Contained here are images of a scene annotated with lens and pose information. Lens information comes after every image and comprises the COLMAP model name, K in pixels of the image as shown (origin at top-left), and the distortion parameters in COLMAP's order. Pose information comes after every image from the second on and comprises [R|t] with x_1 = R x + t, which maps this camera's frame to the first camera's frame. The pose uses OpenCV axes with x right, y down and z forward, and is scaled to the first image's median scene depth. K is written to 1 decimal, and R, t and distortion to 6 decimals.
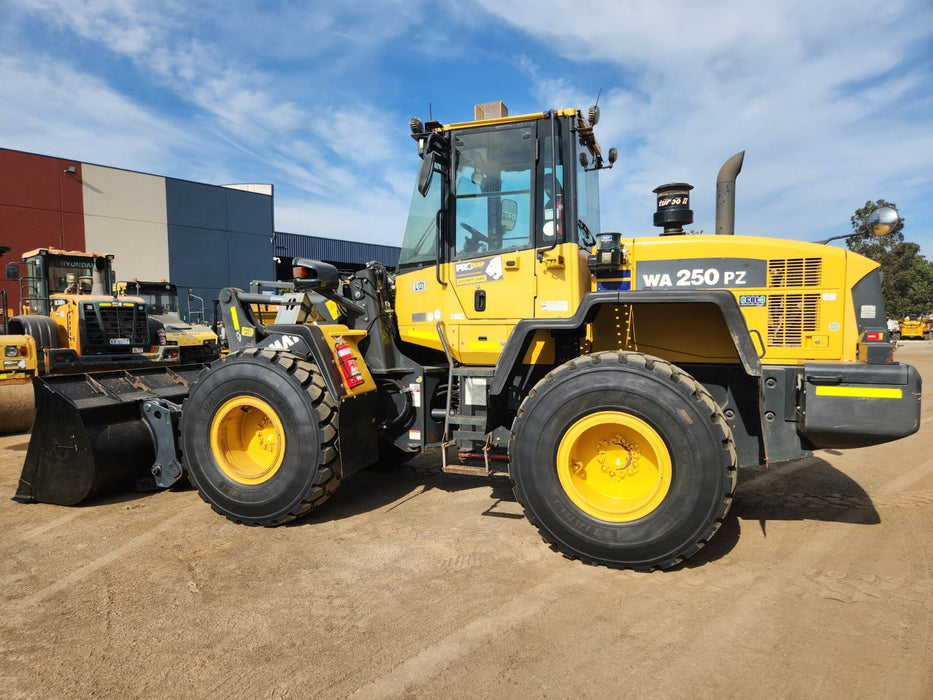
lens RADIAL K [[623.8, 0, 459.2], [0, 623.8, 350.0], [0, 0, 1]] dist [0.067364, -0.053334]
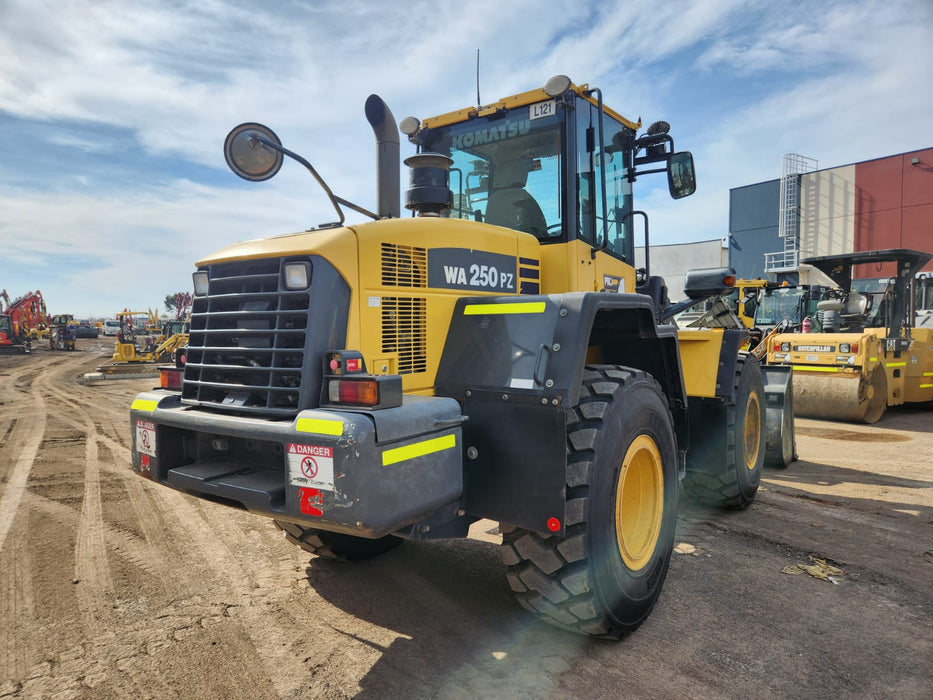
lens RADIAL K [[623.8, 0, 454.8], [0, 623.8, 354.6], [0, 0, 1]] dist [0.067364, -0.053334]
pose [[-0.271649, 0.052259, -0.960976, 1.082029], [-0.029533, 0.997602, 0.062599, -0.070571], [0.961943, 0.045385, -0.269454, 1.256319]]
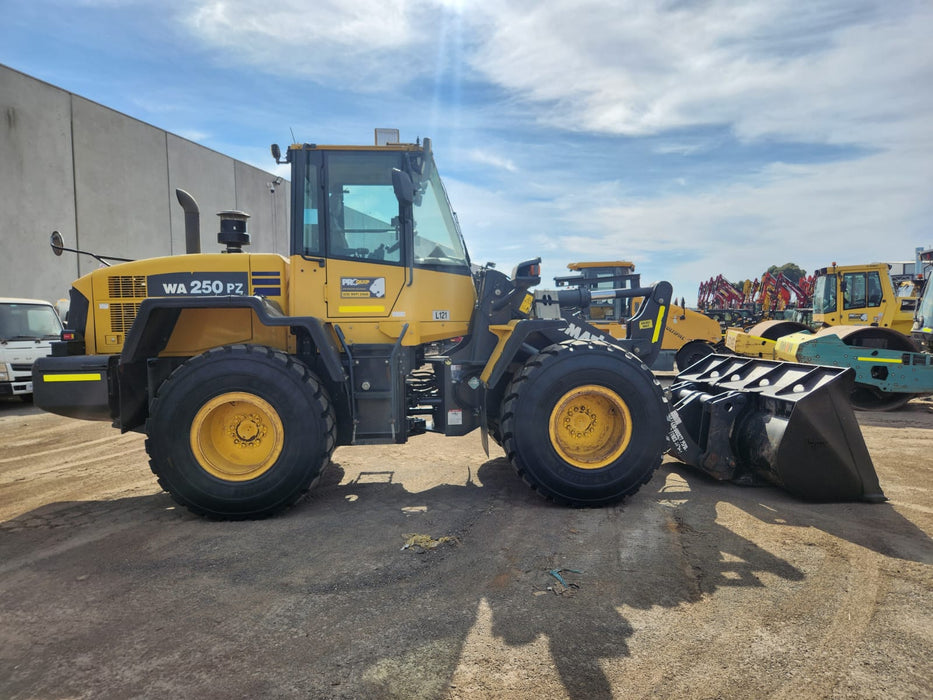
lens RADIAL K [[623.8, 0, 468.5], [0, 623.8, 351.6], [0, 0, 1]] dist [0.067364, -0.053334]
pose [[-0.901645, 0.039392, -0.430679, 0.468899], [0.000196, 0.995880, 0.090677, -0.102402], [0.432477, 0.081674, -0.897938, 2.339418]]
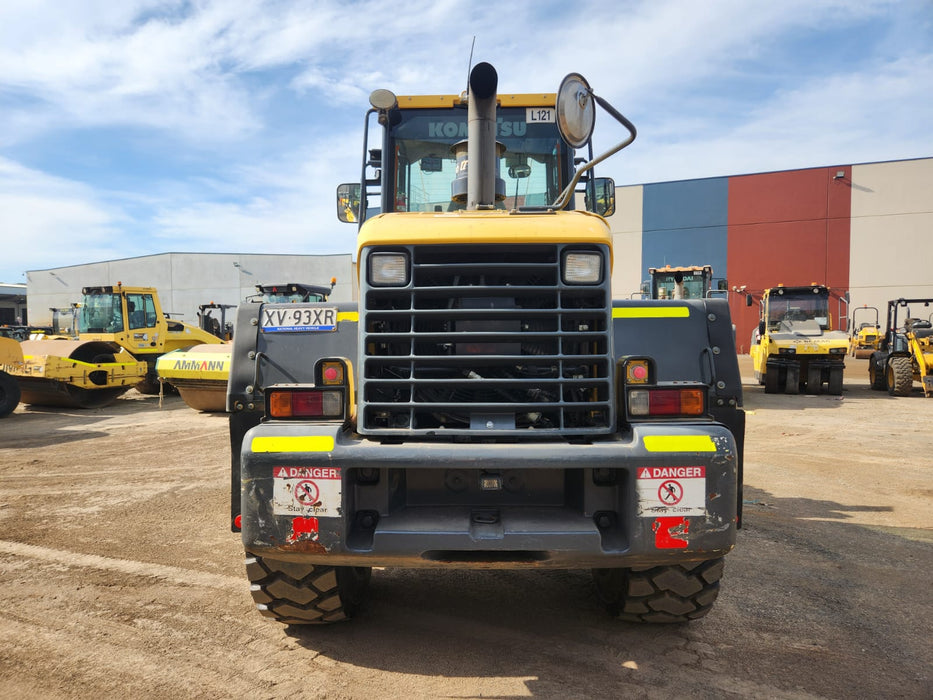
lens RADIAL K [[623.8, 0, 455.5], [0, 623.8, 353.8], [0, 0, 1]] dist [0.067364, -0.053334]
pose [[0.329961, 0.038237, -0.943220, 0.995847], [-0.037509, 0.998921, 0.027374, -0.048198], [0.943249, 0.026347, 0.331040, 0.761149]]
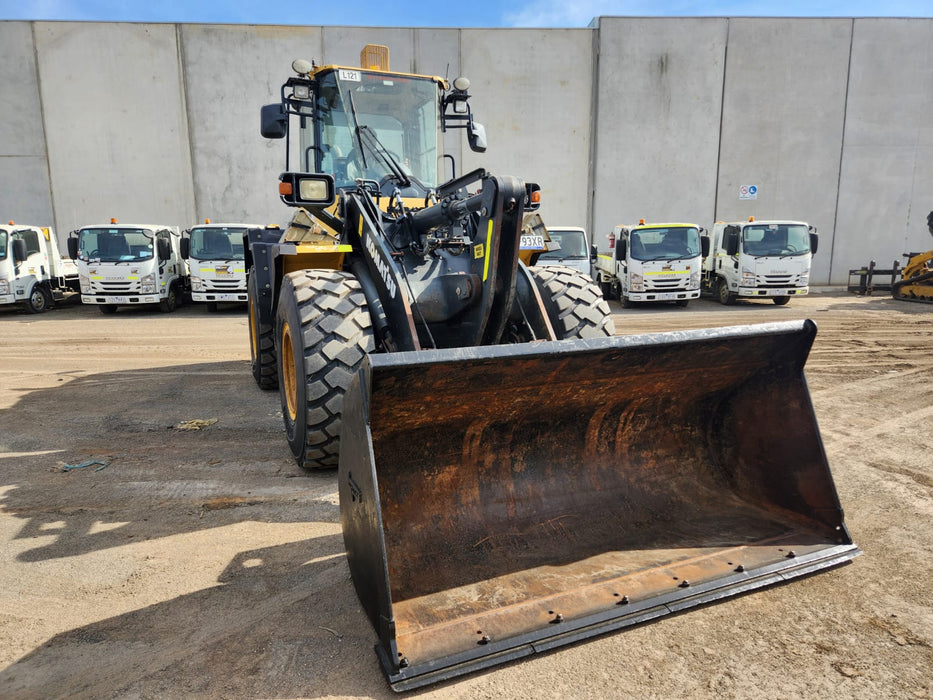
lens RADIAL K [[623.8, 0, 466.7], [0, 623.8, 352.5], [0, 0, 1]] dist [0.067364, -0.053334]
pose [[-0.688383, -0.100221, 0.718391, -1.018908], [0.047357, 0.982086, 0.182387, -0.059613], [-0.723800, 0.159573, -0.671305, 1.903108]]
